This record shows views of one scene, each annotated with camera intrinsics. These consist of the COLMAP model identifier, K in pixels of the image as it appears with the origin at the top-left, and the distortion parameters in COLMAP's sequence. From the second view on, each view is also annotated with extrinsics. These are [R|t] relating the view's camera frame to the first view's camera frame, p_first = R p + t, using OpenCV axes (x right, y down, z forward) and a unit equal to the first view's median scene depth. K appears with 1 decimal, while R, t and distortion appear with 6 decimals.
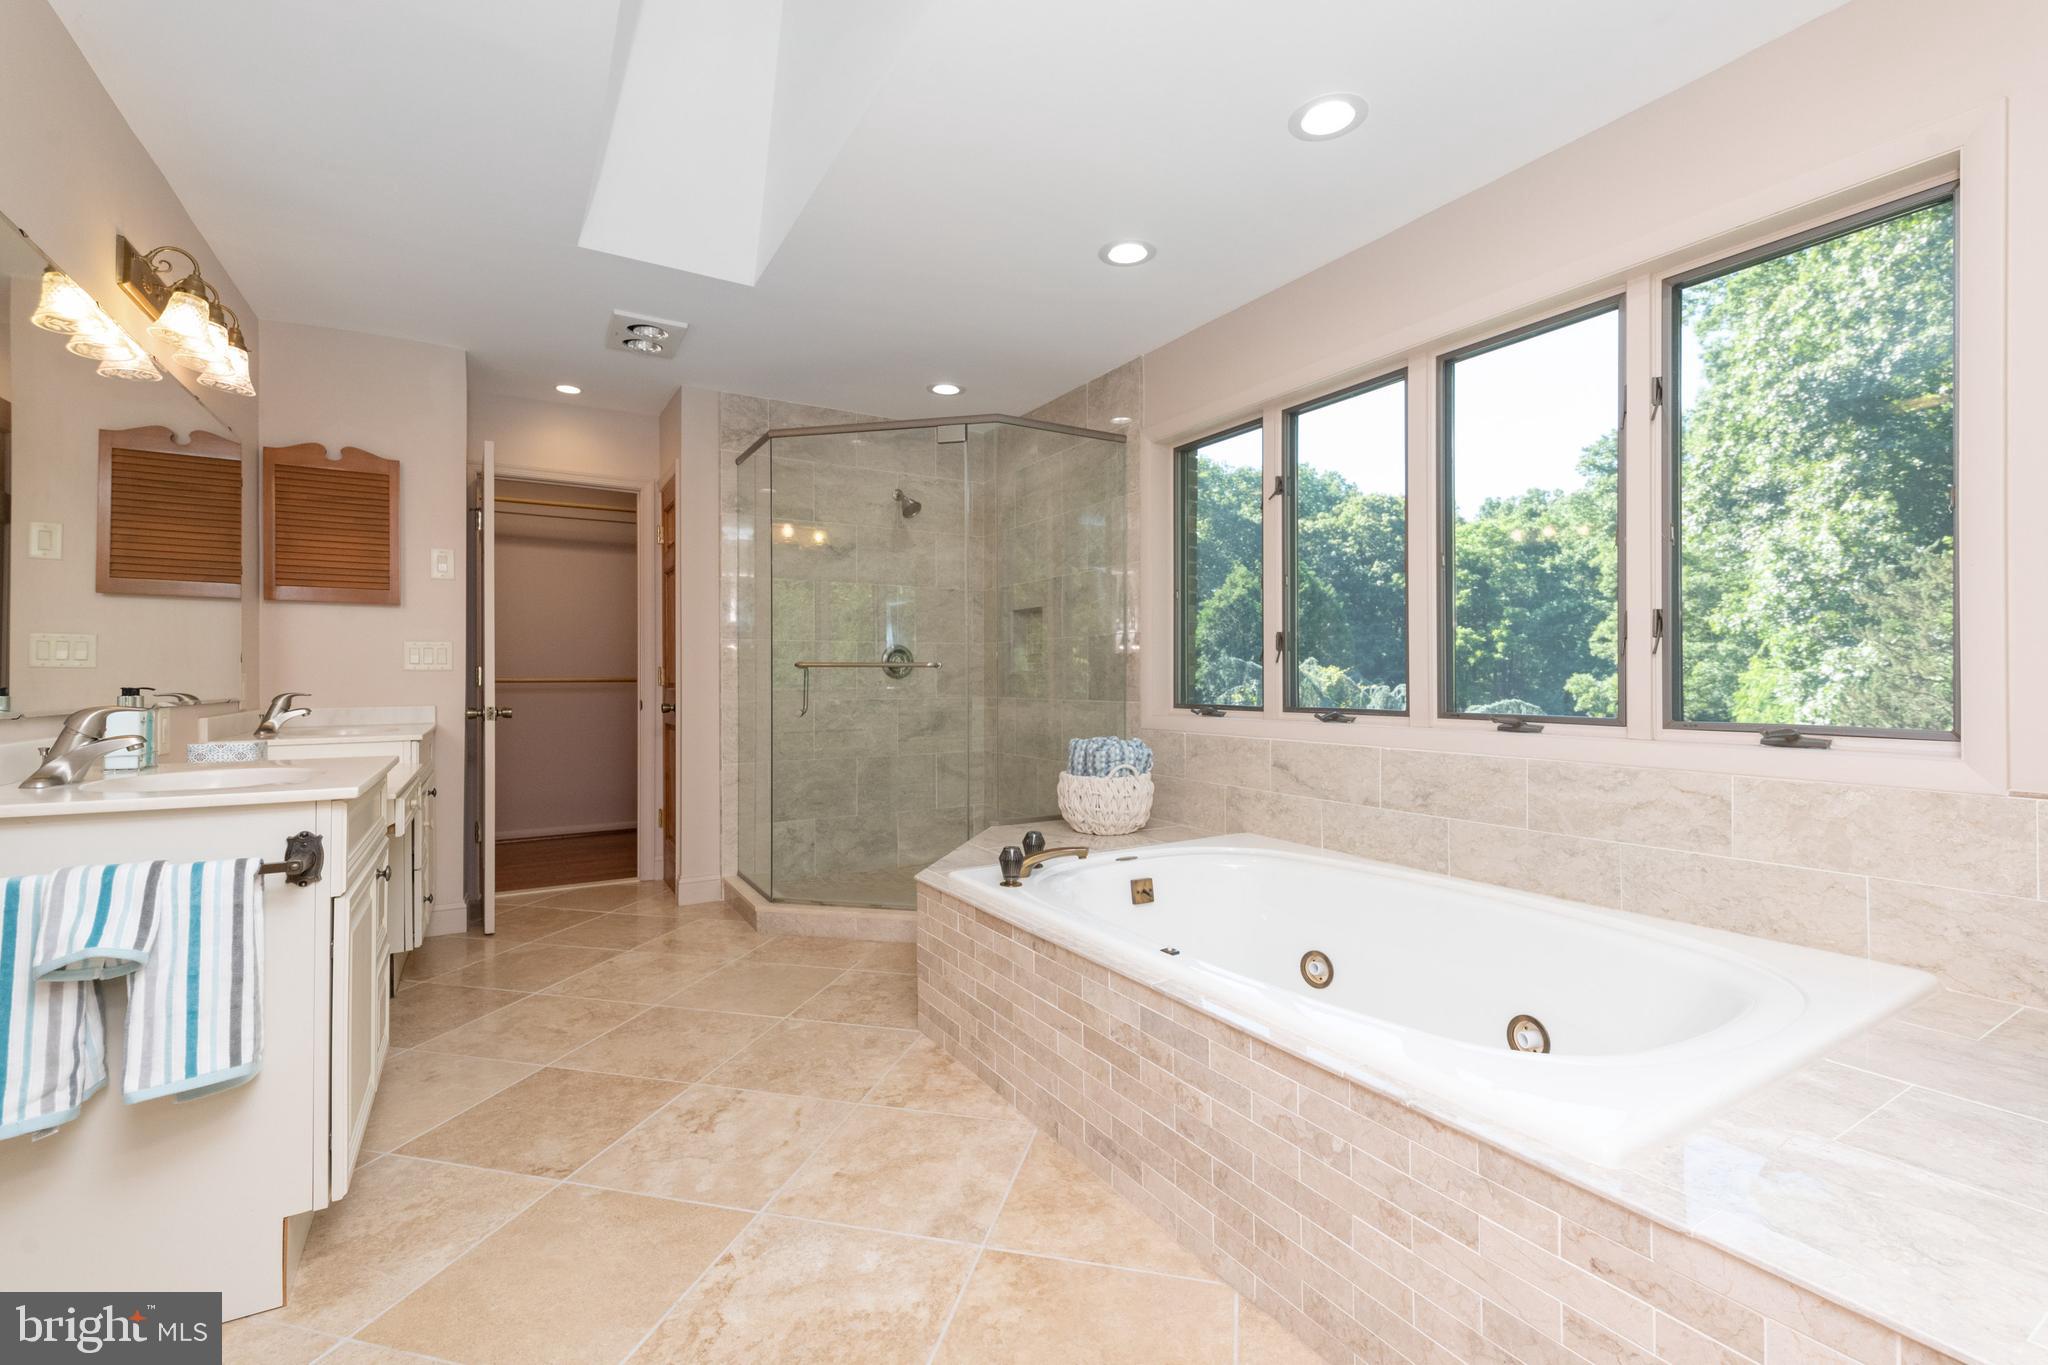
lens RADIAL K [[889.7, 0, 1024.0], [0, 889.7, 682.5], [0, 0, 1]] dist [0.018824, -0.005335]
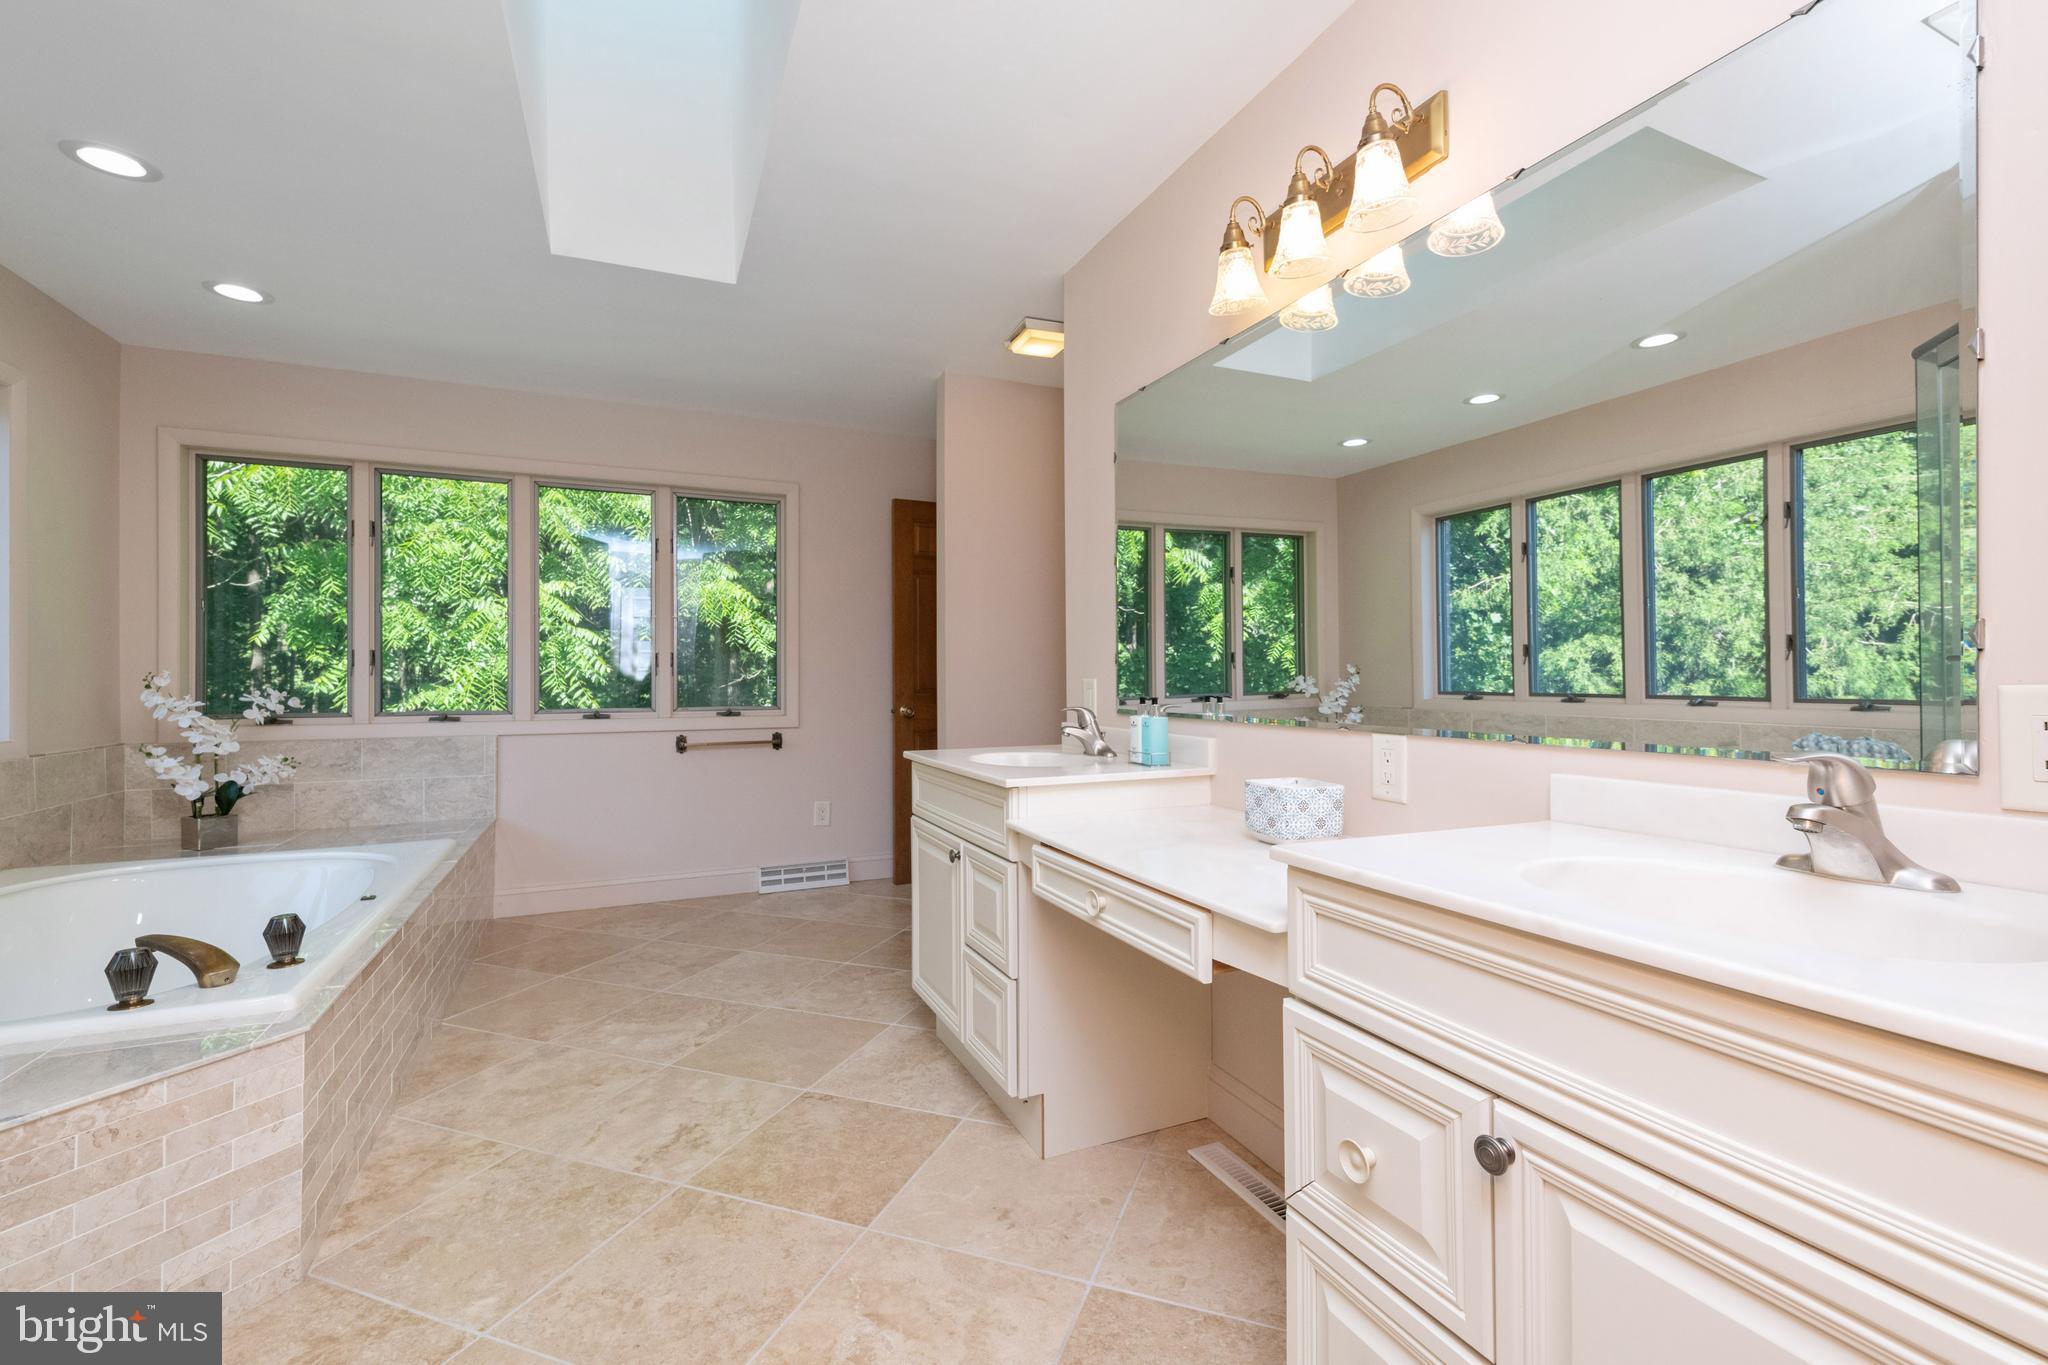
lens RADIAL K [[889.7, 0, 1024.0], [0, 889.7, 682.5], [0, 0, 1]] dist [0.018824, -0.005335]
pose [[-0.993089, 0.005538, 0.117234, -0.865157], [0.006330, 0.999960, 0.006381, -0.021373], [-0.117194, 0.007079, -0.993084, 1.973309]]
